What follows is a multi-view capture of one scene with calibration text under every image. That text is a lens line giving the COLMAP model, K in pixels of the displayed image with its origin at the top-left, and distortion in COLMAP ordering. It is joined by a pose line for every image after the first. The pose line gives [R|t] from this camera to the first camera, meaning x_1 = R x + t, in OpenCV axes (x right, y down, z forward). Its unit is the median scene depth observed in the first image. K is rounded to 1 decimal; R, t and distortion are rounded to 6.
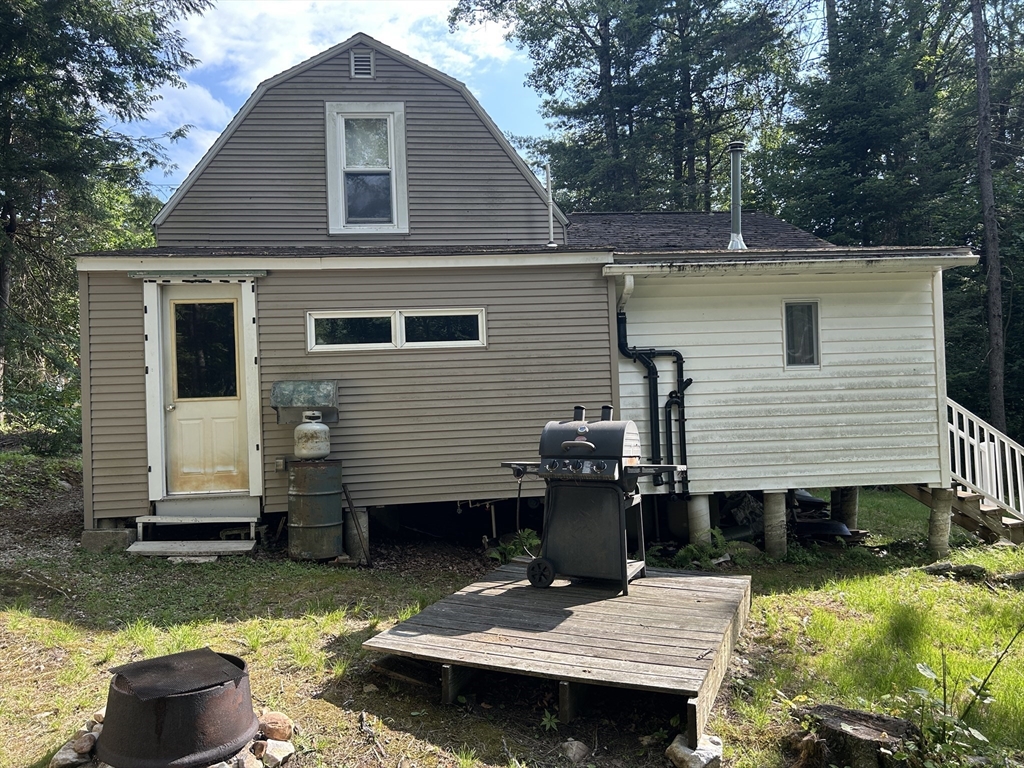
lens RADIAL K [[767.0, 0, 513.5], [0, 767.0, 385.0], [0, 0, 1]] dist [0.069509, -0.078101]
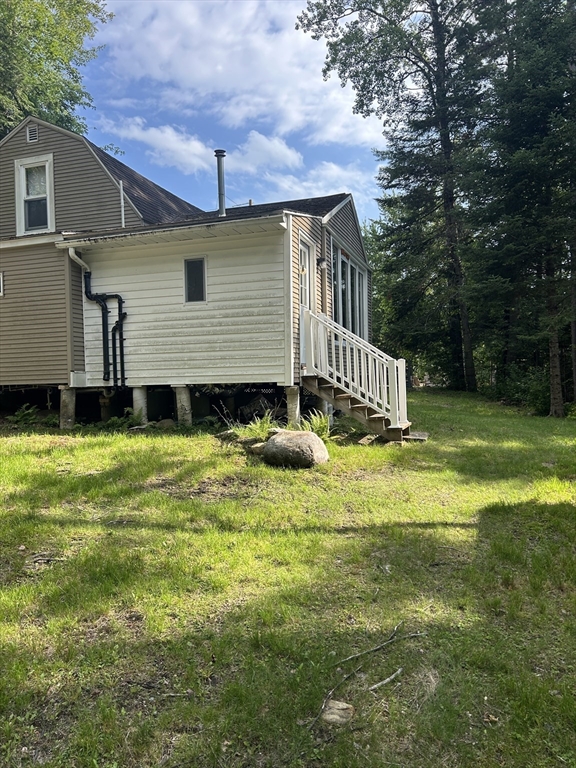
lens RADIAL K [[575.2, 0, 288.8], [0, 575.2, 386.8], [0, 0, 1]] dist [0.069509, -0.078101]
pose [[0.913397, 0.017507, -0.406693, 0.992346], [0.005479, 0.998456, 0.055285, 0.077320], [0.407032, -0.052725, 0.911891, 0.055761]]
